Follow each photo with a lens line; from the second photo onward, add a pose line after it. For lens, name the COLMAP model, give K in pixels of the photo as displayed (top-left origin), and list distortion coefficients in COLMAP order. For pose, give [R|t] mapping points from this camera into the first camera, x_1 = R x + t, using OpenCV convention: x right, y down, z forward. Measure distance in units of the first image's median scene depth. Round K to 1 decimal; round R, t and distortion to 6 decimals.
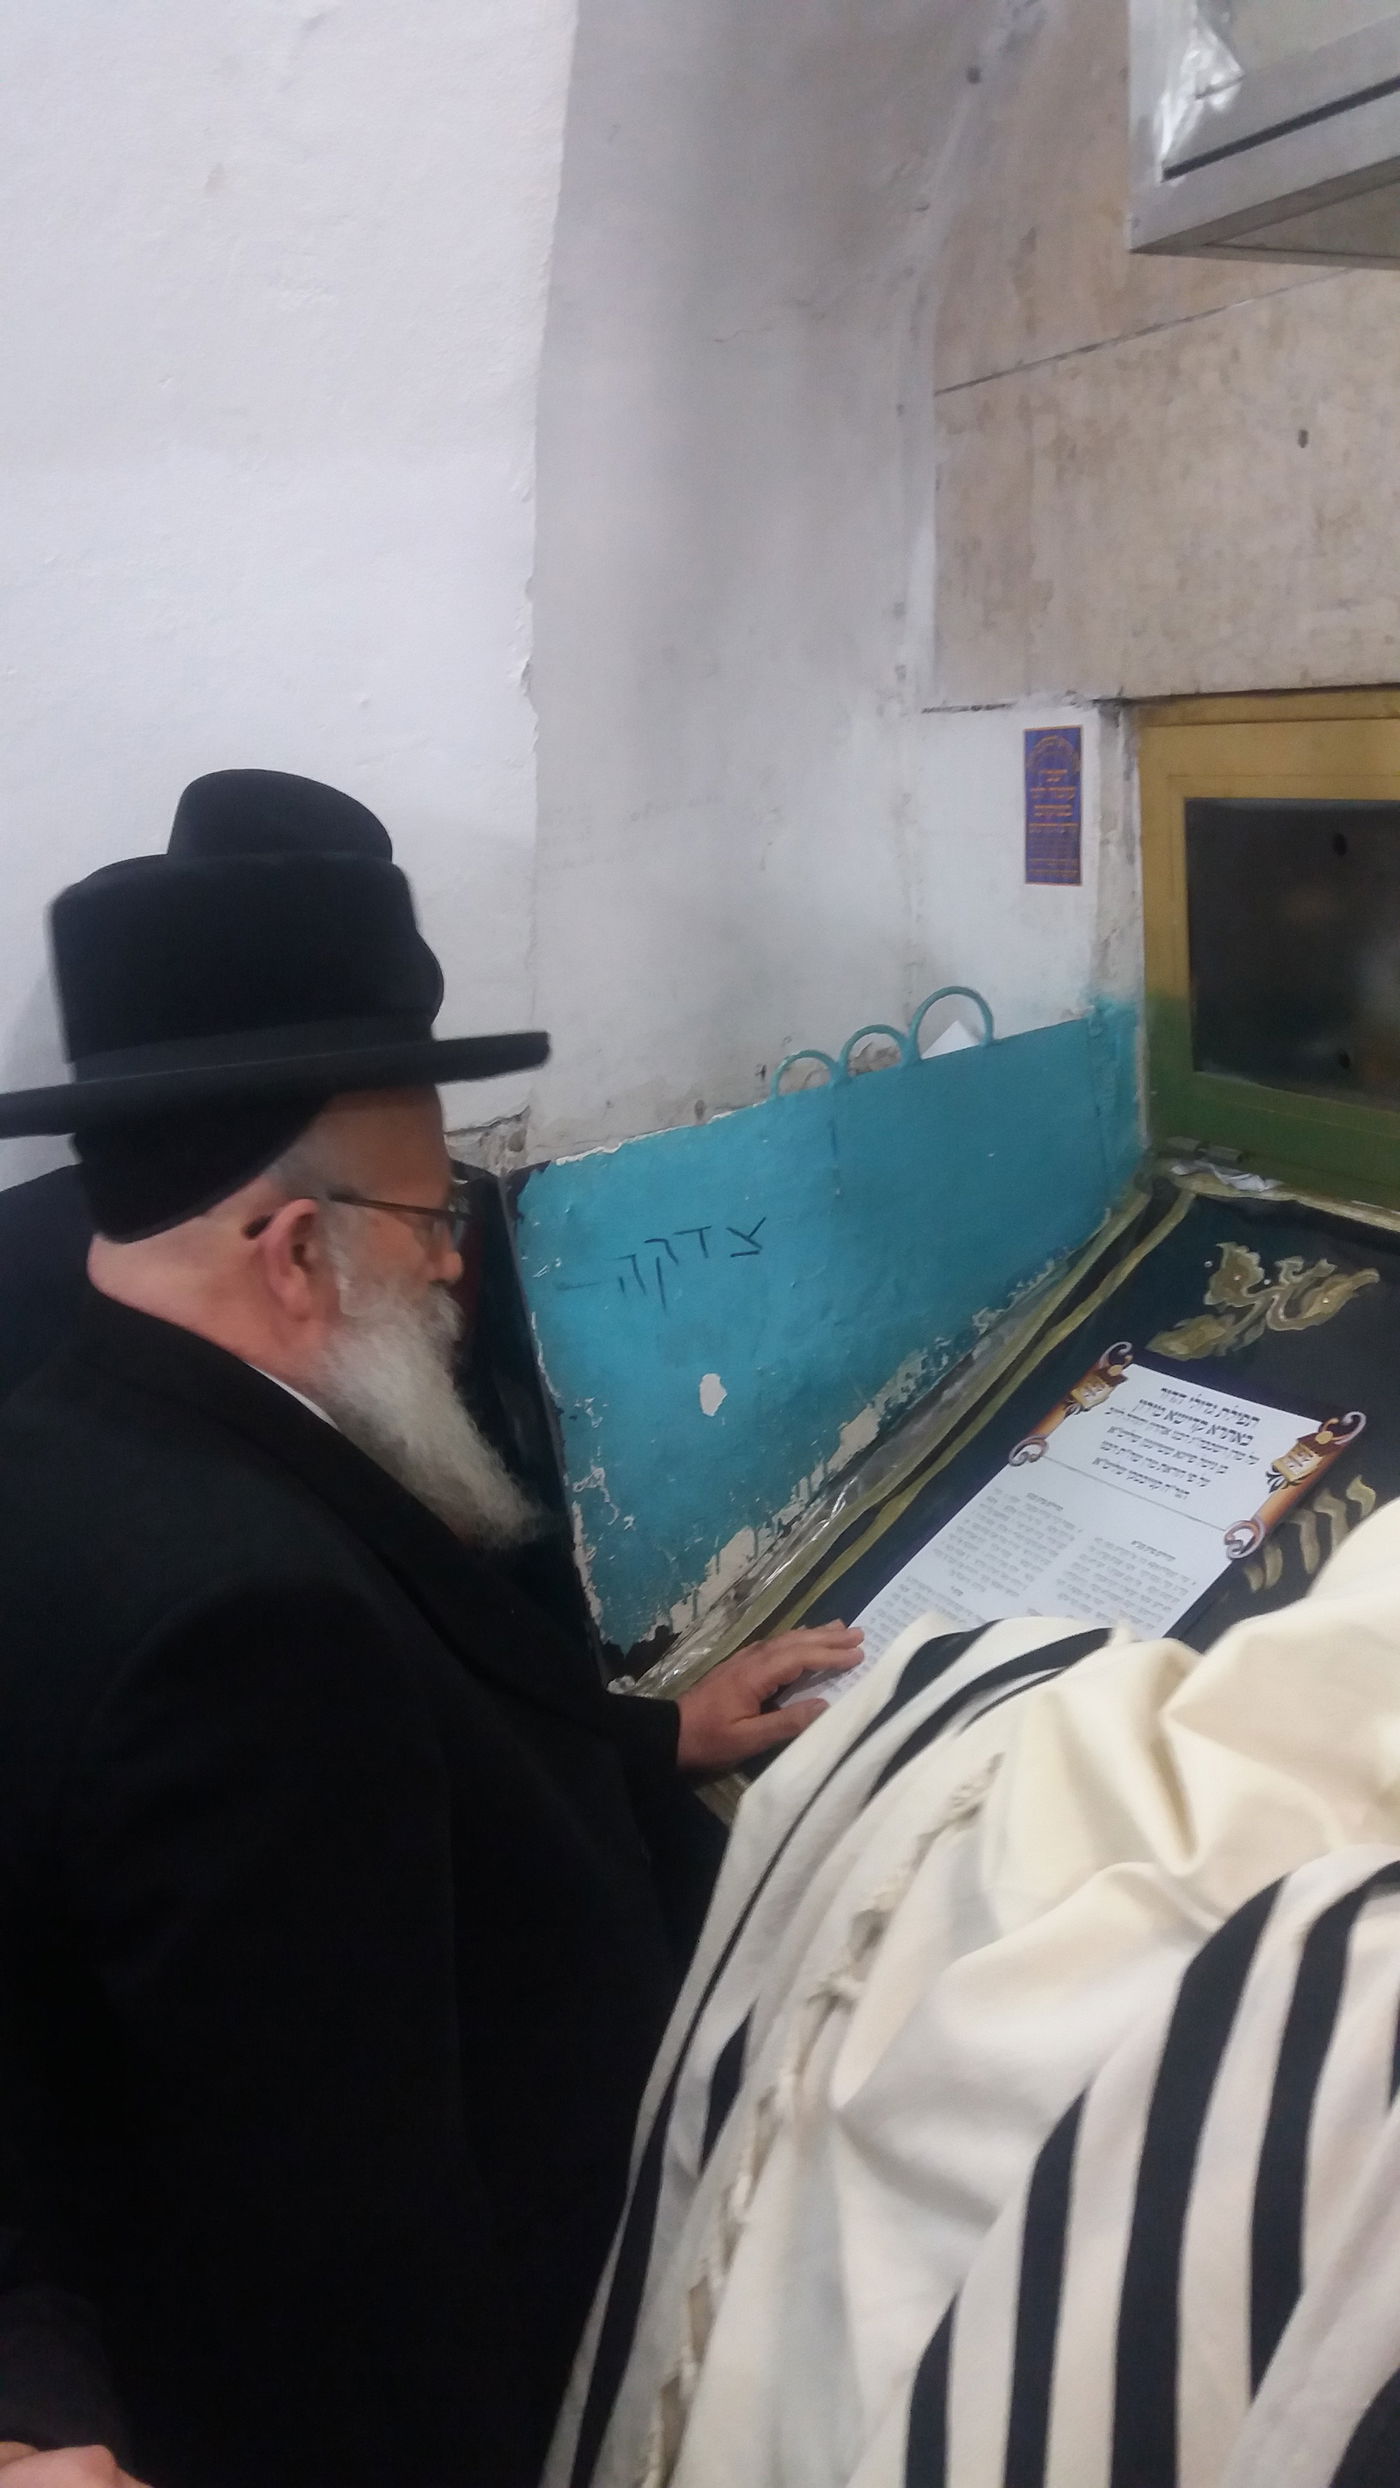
lens RADIAL K [[2076.6, 0, 700.0], [0, 2076.6, 1244.0], [0, 0, 1]] dist [-0.003083, -0.128658]
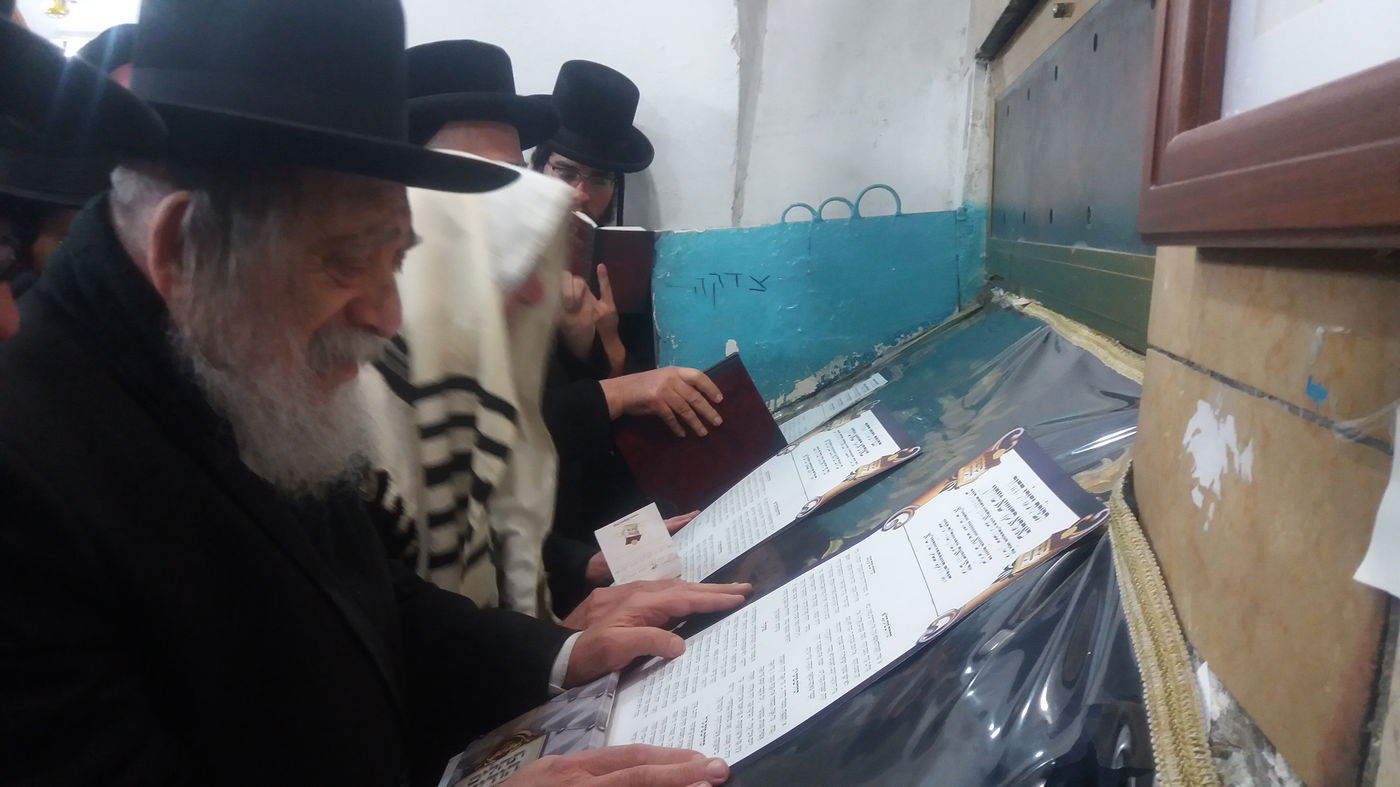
lens RADIAL K [[1168.5, 0, 700.0], [0, 1168.5, 393.5], [0, 0, 1]] dist [-0.003083, -0.128658]
pose [[0.829350, 0.164388, -0.534000, 0.626191], [-0.215779, 0.975825, -0.034723, 0.161726], [0.515382, 0.144023, 0.844771, -0.071326]]
